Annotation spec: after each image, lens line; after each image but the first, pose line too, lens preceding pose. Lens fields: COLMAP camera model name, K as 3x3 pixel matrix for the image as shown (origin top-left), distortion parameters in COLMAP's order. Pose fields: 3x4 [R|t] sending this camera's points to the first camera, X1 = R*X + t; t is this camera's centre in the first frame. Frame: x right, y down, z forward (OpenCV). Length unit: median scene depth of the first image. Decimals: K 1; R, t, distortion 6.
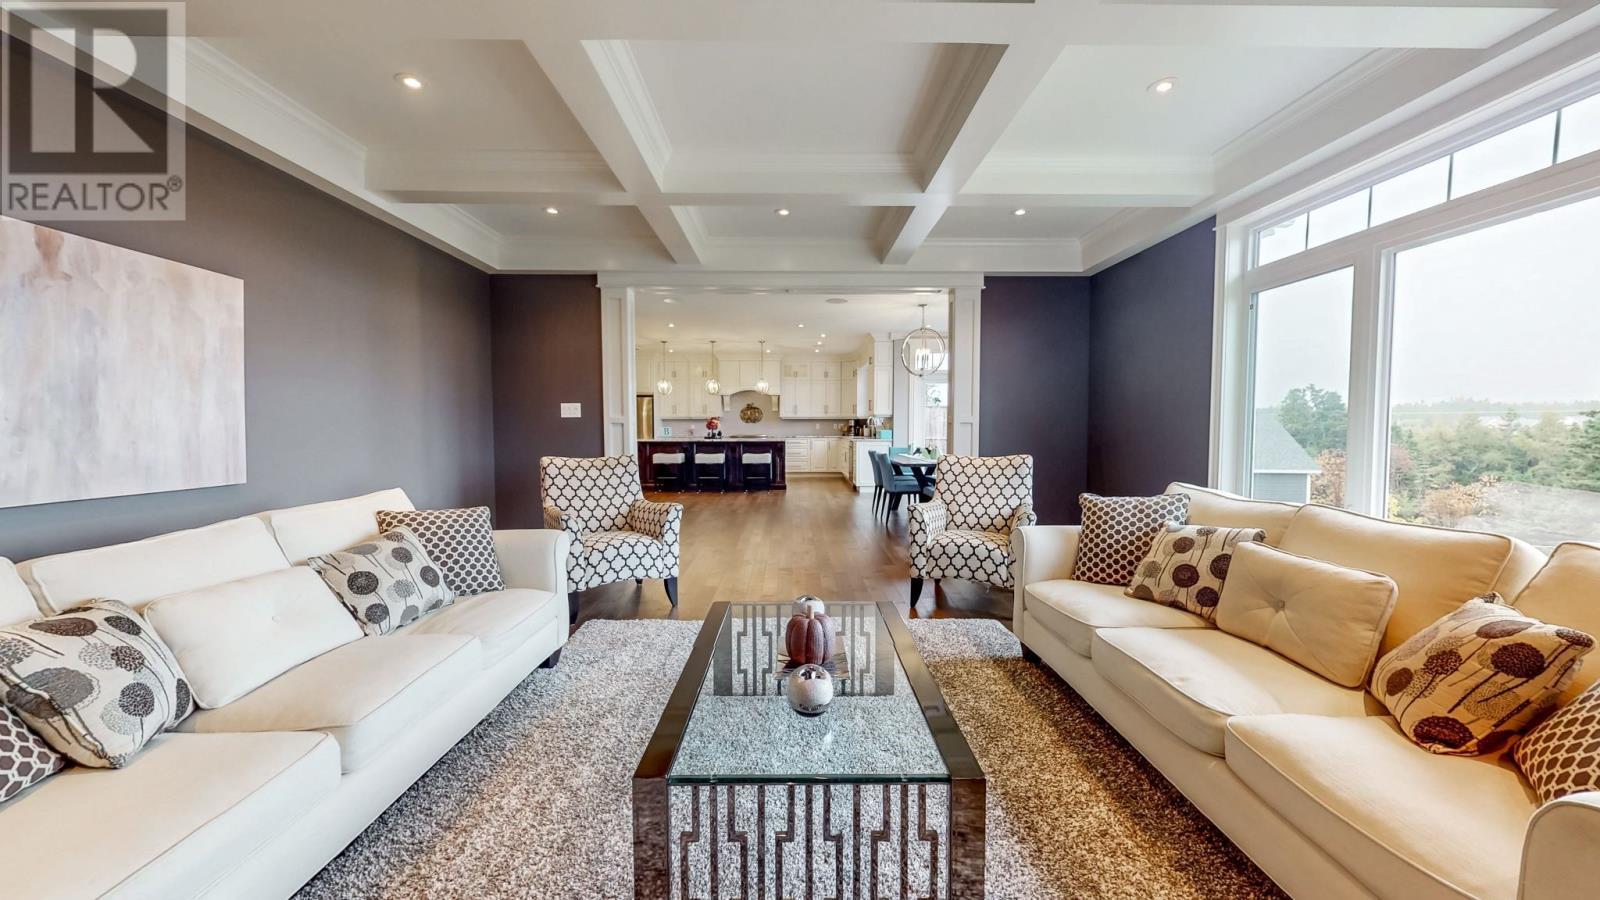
lens RADIAL K [[587.1, 0, 800.0], [0, 587.1, 450.0], [0, 0, 1]] dist [0.000251, 0.000260]
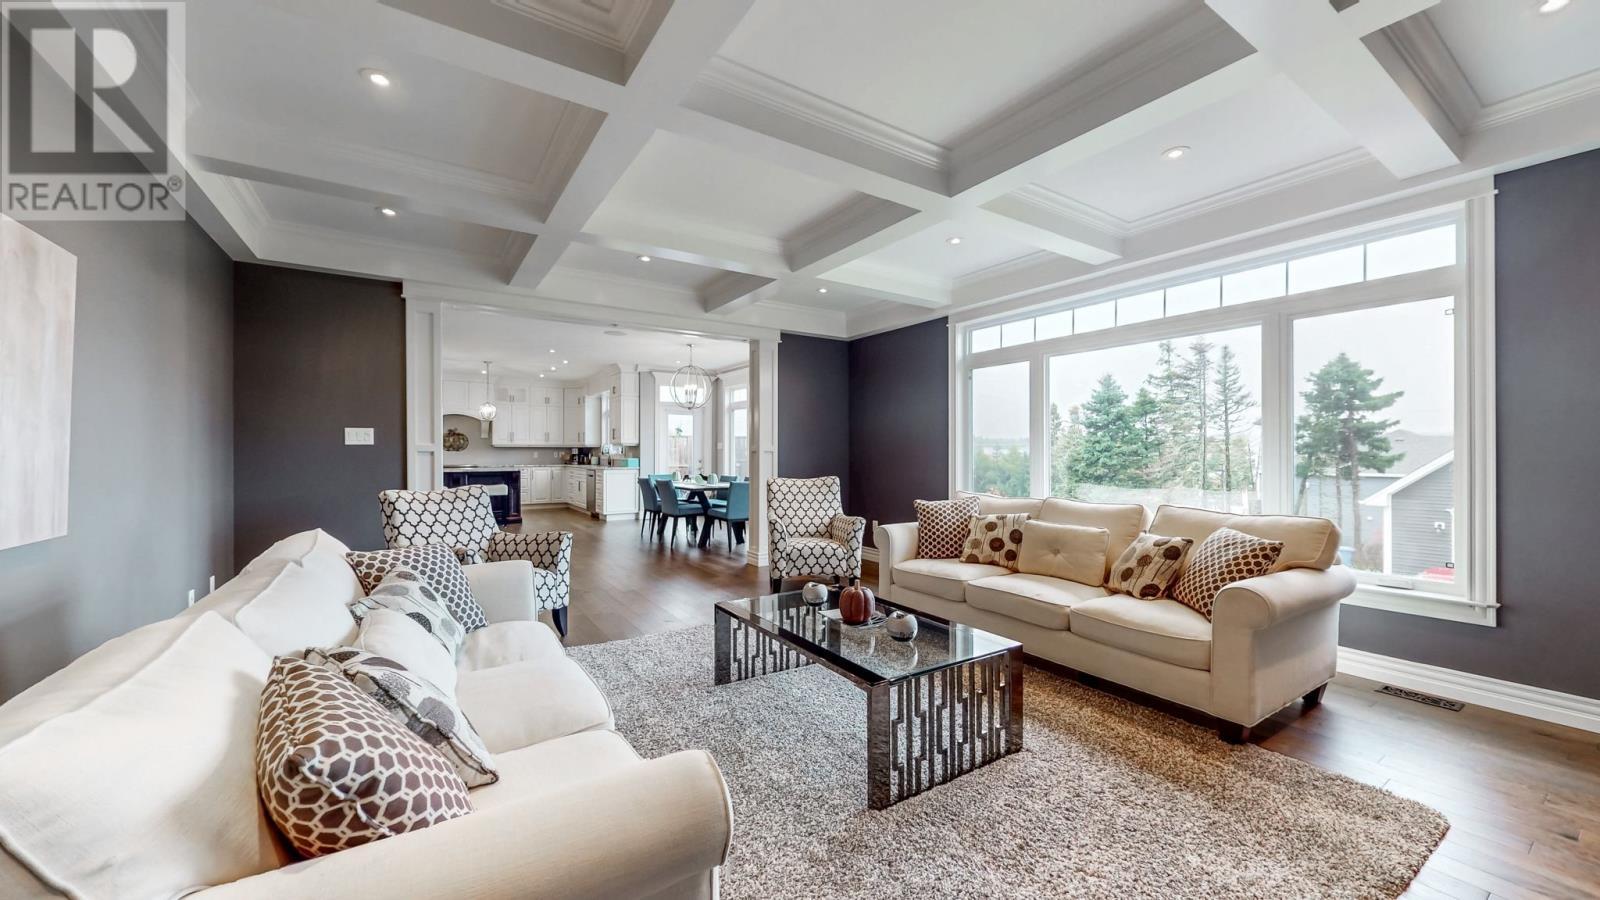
lens RADIAL K [[587.1, 0, 800.0], [0, 587.1, 450.0], [0, 0, 1]] dist [0.000251, 0.000260]
pose [[0.845306, 0.002548, 0.534276, -0.310746], [0.023357, 0.998856, -0.041718, 0.002143], [-0.533771, 0.047744, 0.844280, -0.049788]]
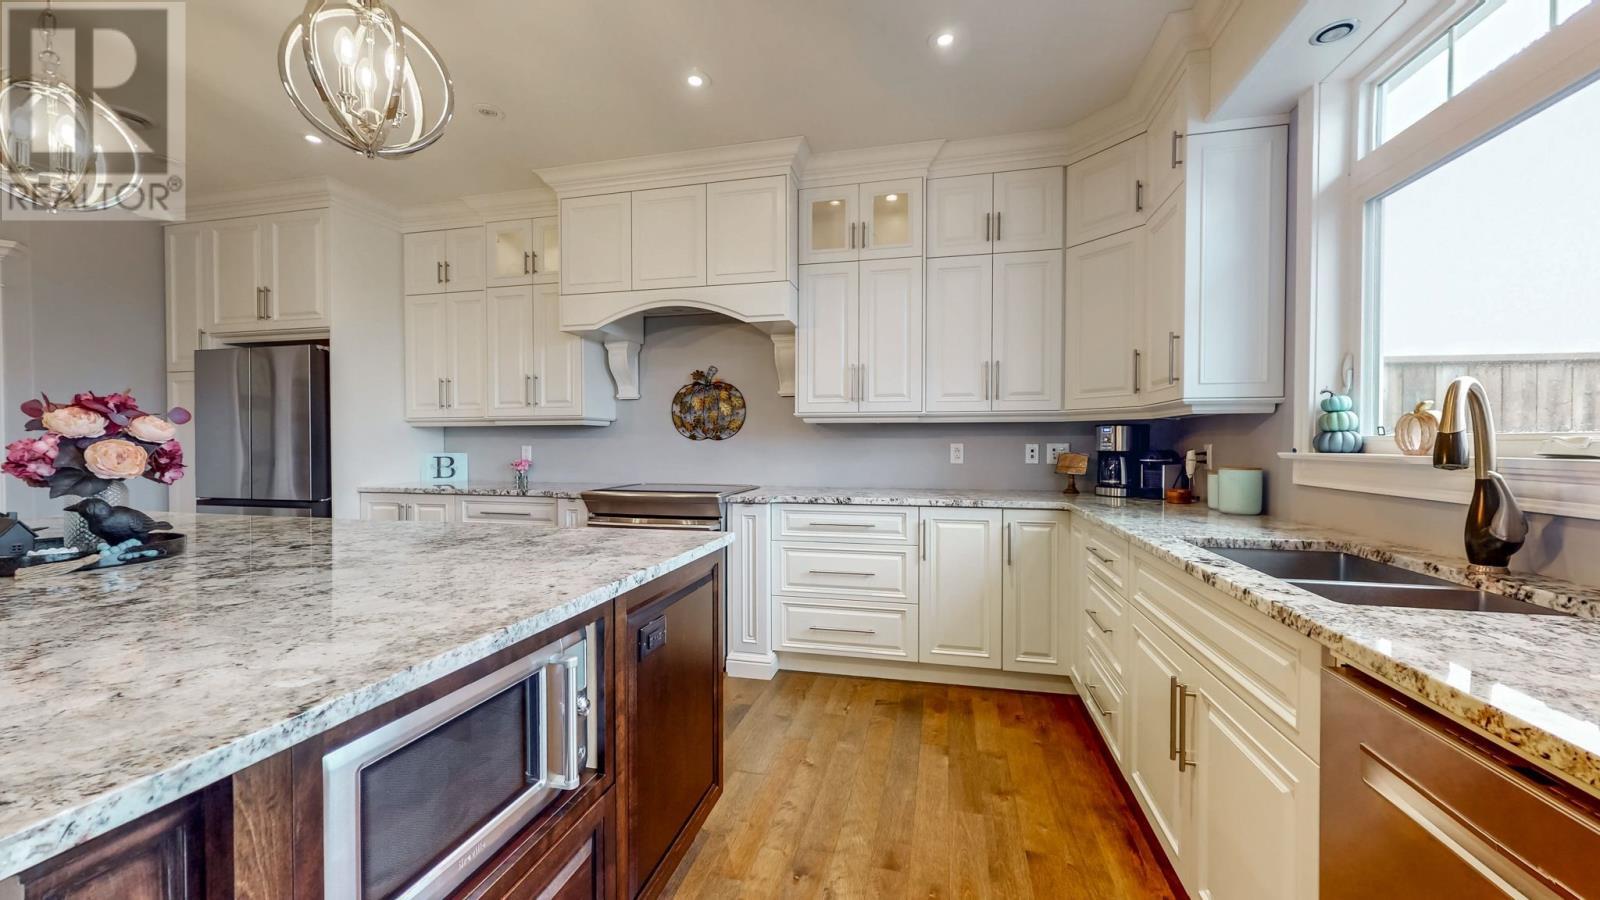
lens RADIAL K [[587.1, 0, 800.0], [0, 587.1, 450.0], [0, 0, 1]] dist [0.000251, 0.000260]
pose [[0.968444, 0.004170, -0.249196, 0.076659], [-0.012459, 0.999420, -0.031694, -0.089926], [0.248919, 0.033798, 0.967934, 2.017628]]
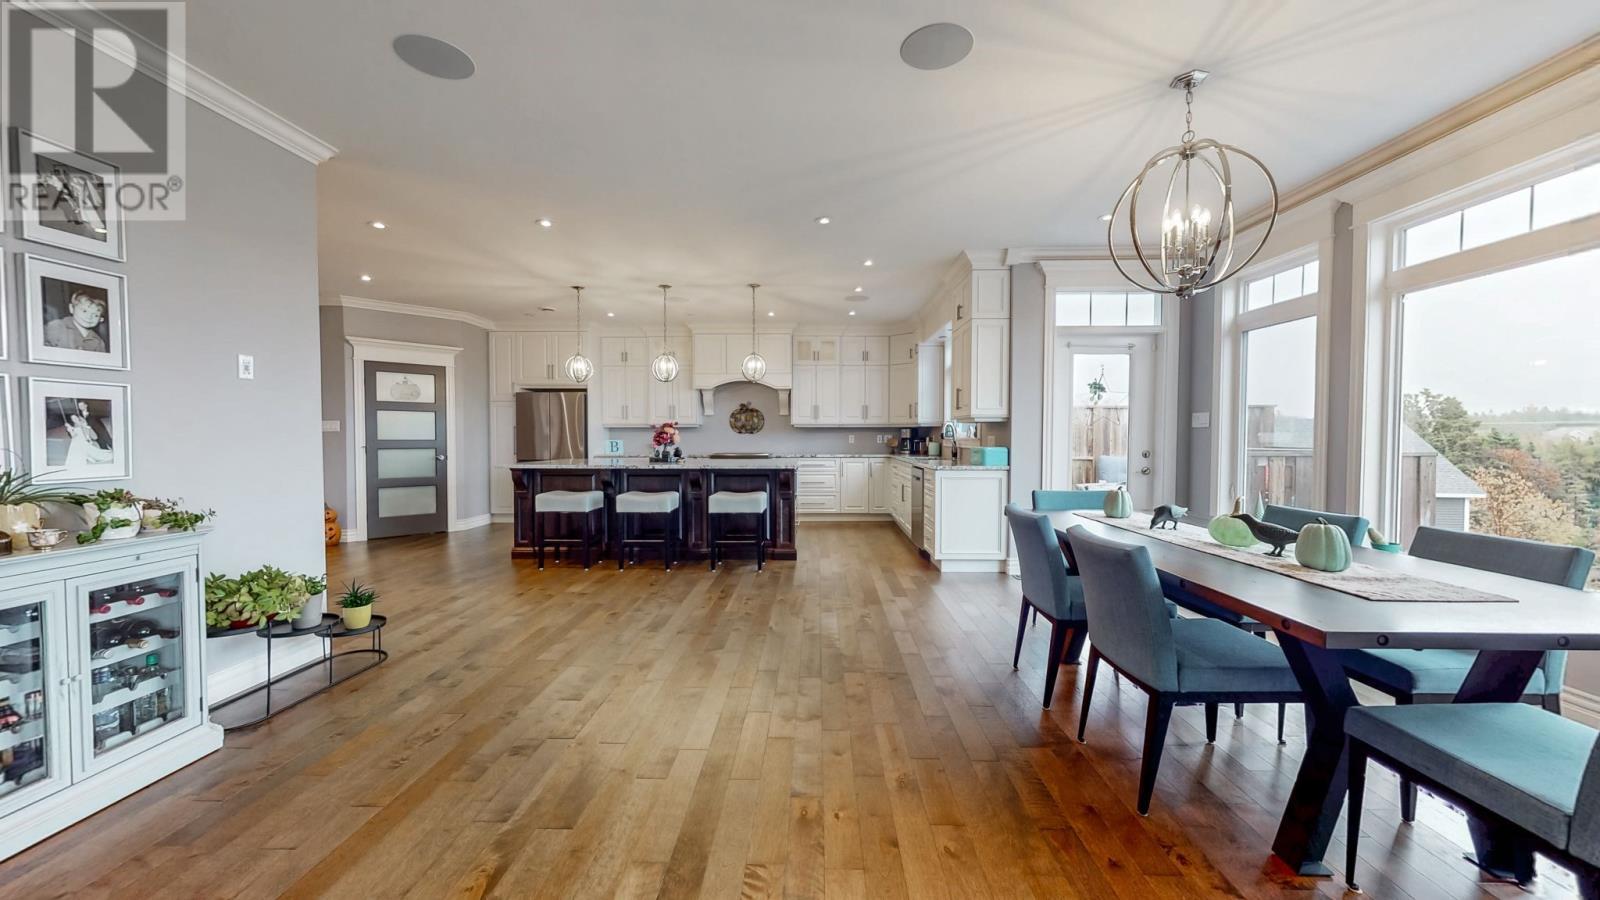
lens RADIAL K [[587.1, 0, 800.0], [0, 587.1, 450.0], [0, 0, 1]] dist [0.000251, 0.000260]
pose [[0.999120, 0.001464, -0.041922, 0.003633], [-0.002243, 0.999826, -0.018529, -0.045139], [0.041887, 0.018606, 0.998949, 0.991376]]
